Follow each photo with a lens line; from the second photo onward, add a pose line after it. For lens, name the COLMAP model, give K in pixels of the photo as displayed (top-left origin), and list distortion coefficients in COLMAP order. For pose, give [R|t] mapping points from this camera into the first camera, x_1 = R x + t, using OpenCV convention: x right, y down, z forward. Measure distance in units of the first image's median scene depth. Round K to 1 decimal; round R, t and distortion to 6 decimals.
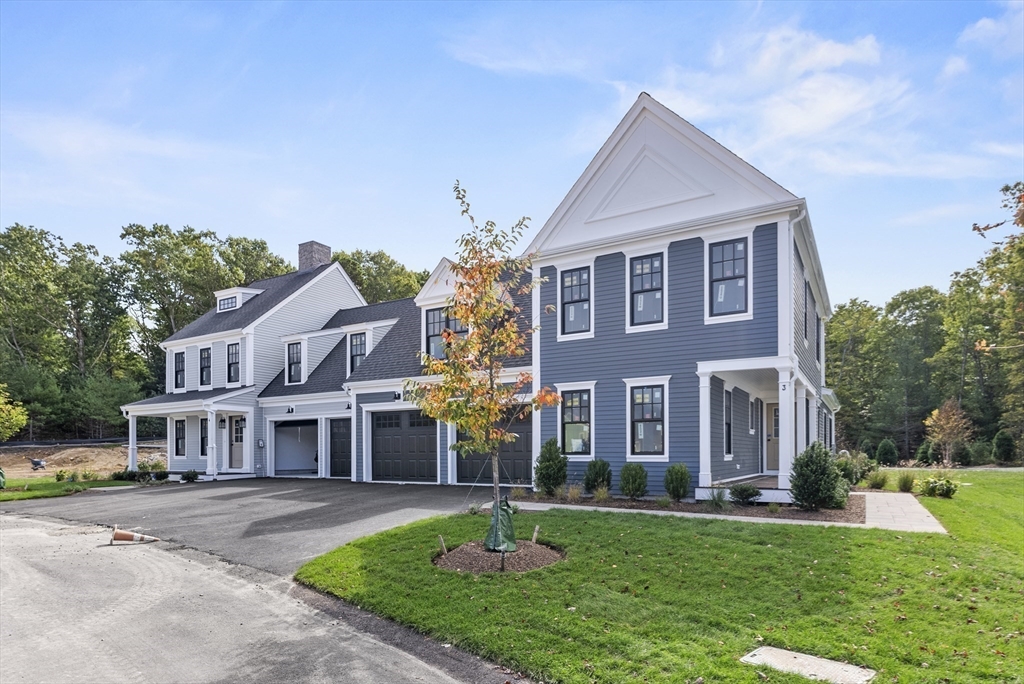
lens RADIAL K [[546.7, 0, 529.6], [0, 546.7, 450.1], [0, 0, 1]] dist [0.004389, -0.001686]
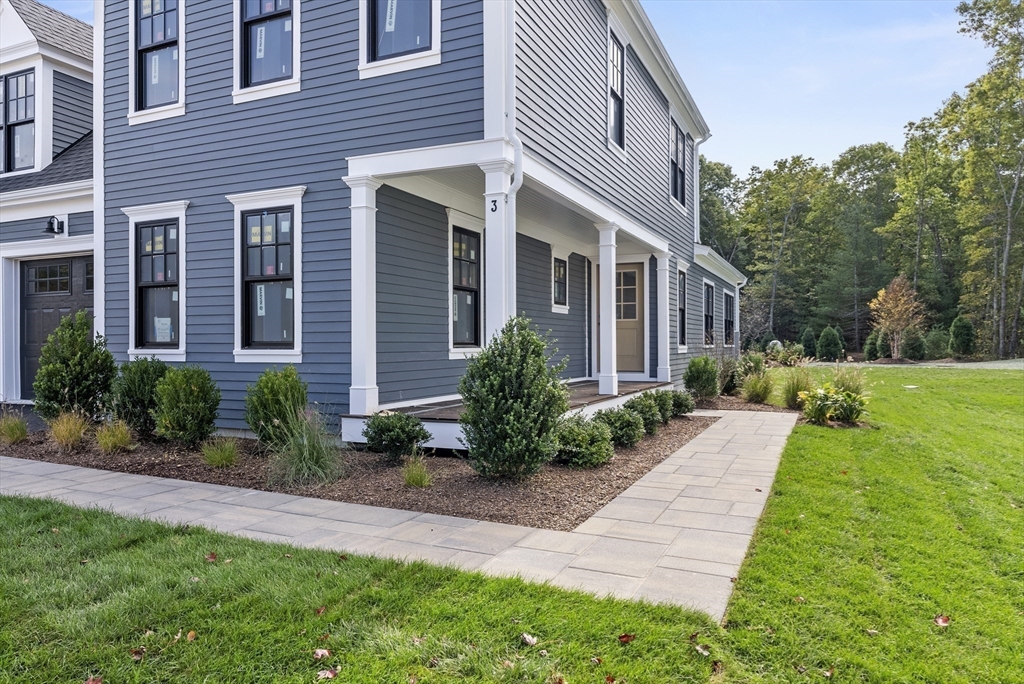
lens RADIAL K [[657.2, 0, 507.3], [0, 657.2, 338.7], [0, 0, 1]] dist [0.000472, -0.001635]
pose [[0.994895, 0.001939, 0.100893, 0.275530], [-0.001751, 0.999997, -0.001953, 0.000396], [-0.100897, 0.001766, 0.994895, 0.288464]]
